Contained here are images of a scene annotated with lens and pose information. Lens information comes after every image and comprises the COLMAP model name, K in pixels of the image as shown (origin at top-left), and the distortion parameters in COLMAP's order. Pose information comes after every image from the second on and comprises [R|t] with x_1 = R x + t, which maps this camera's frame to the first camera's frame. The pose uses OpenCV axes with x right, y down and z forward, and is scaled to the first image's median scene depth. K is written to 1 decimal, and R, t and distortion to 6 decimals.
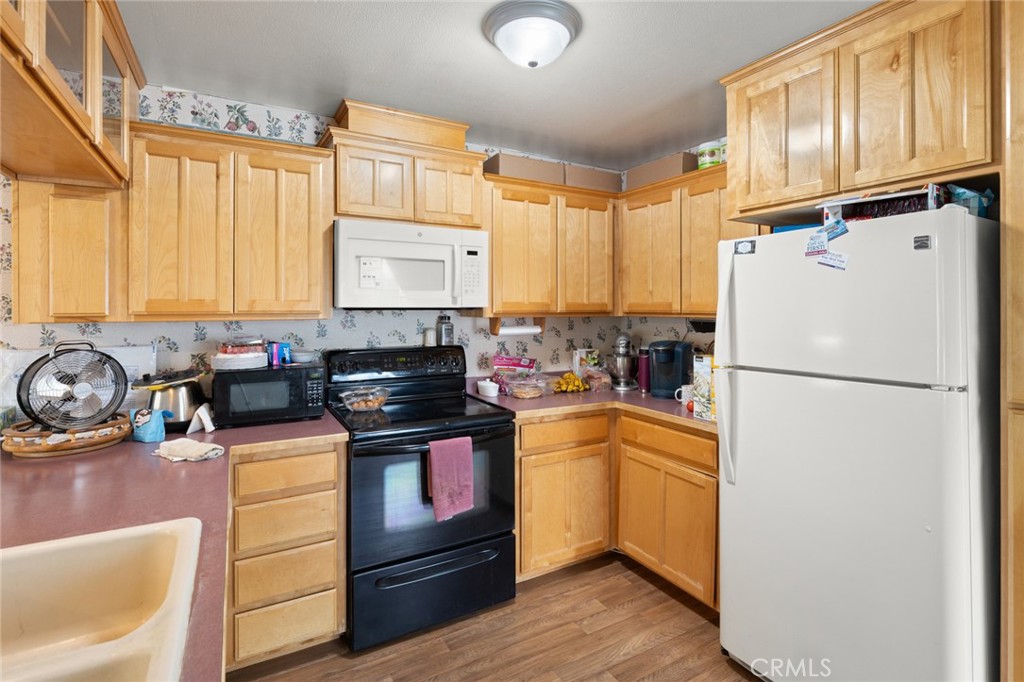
lens RADIAL K [[486.4, 0, 509.0], [0, 486.4, 309.2], [0, 0, 1]] dist [-0.002683, -0.001134]
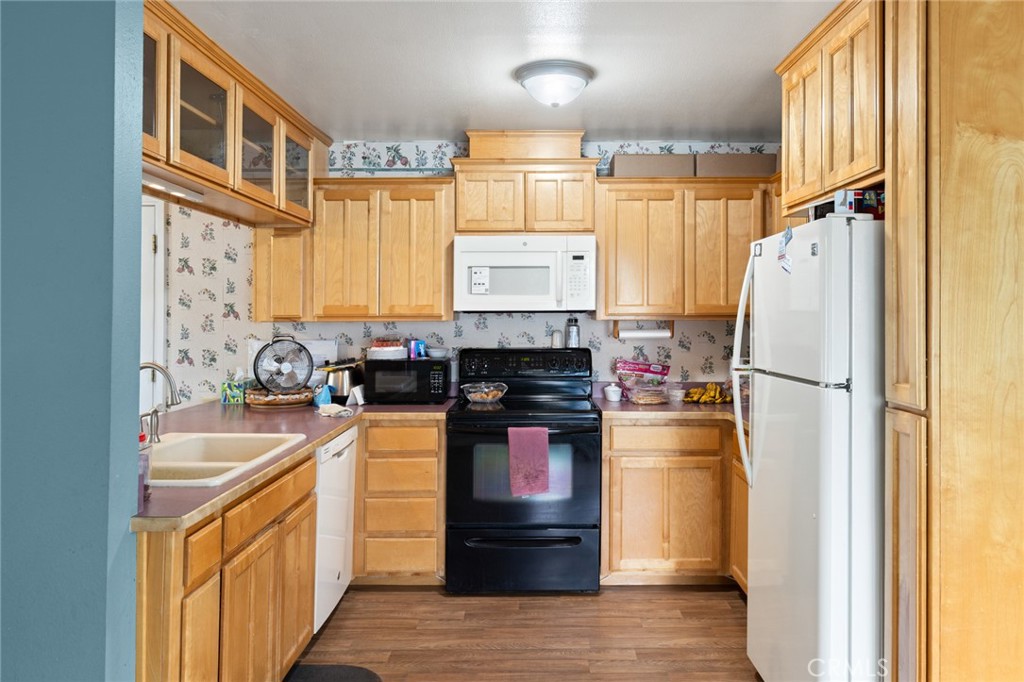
lens RADIAL K [[723.1, 0, 549.5], [0, 723.1, 298.5], [0, 0, 1]] dist [-0.001557, -0.002649]
pose [[0.877482, -0.010486, -0.479495, 0.673569], [0.001910, 0.999829, -0.018371, -0.000355], [0.479605, 0.015204, 0.877353, -0.417298]]
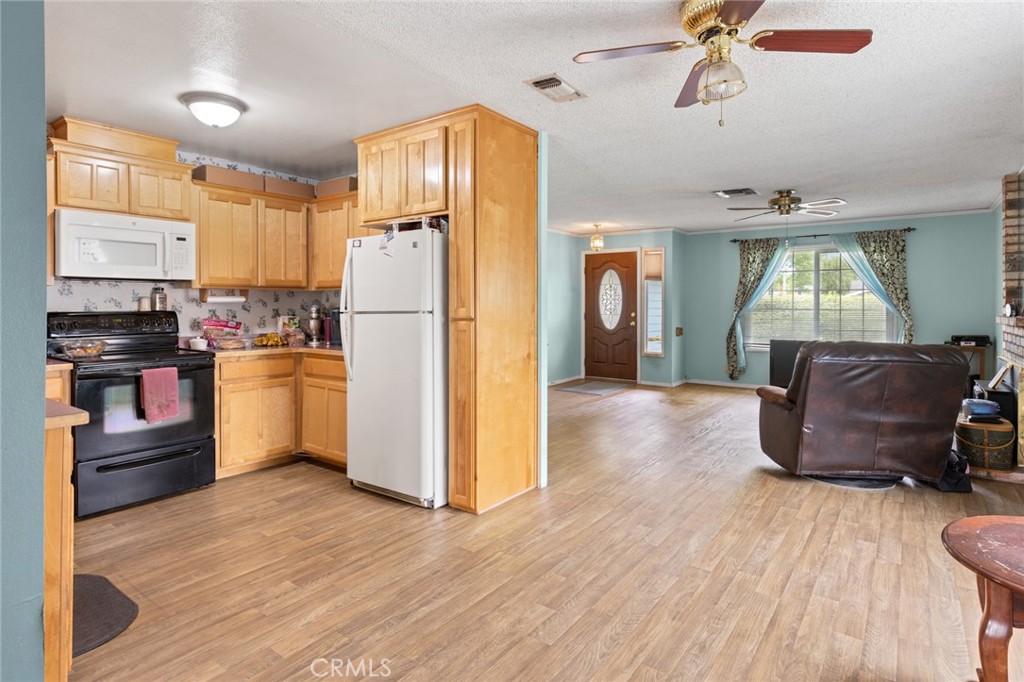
lens RADIAL K [[537.7, 0, 513.4], [0, 537.7, 305.5], [0, 0, 1]] dist [-0.002800, 0.000632]
pose [[0.912905, -0.004508, 0.408148, 0.172941], [0.004428, 0.999990, 0.001139, 0.078232], [-0.408149, 0.000767, 0.912915, -0.807503]]
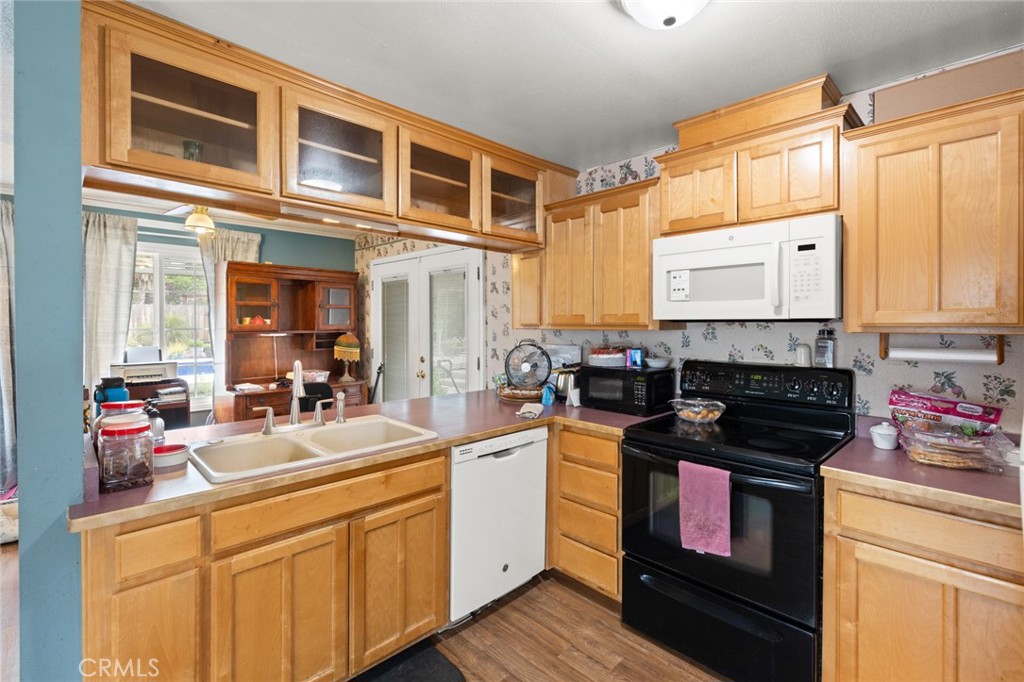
lens RADIAL K [[467.9, 0, 507.4], [0, 467.9, 320.1], [0, 0, 1]] dist [0.003034, -0.001204]
pose [[0.247250, -0.003878, -0.968944, 0.579255], [0.002006, 0.999992, -0.003491, 0.000435], [0.968950, -0.001081, 0.247256, 0.399580]]
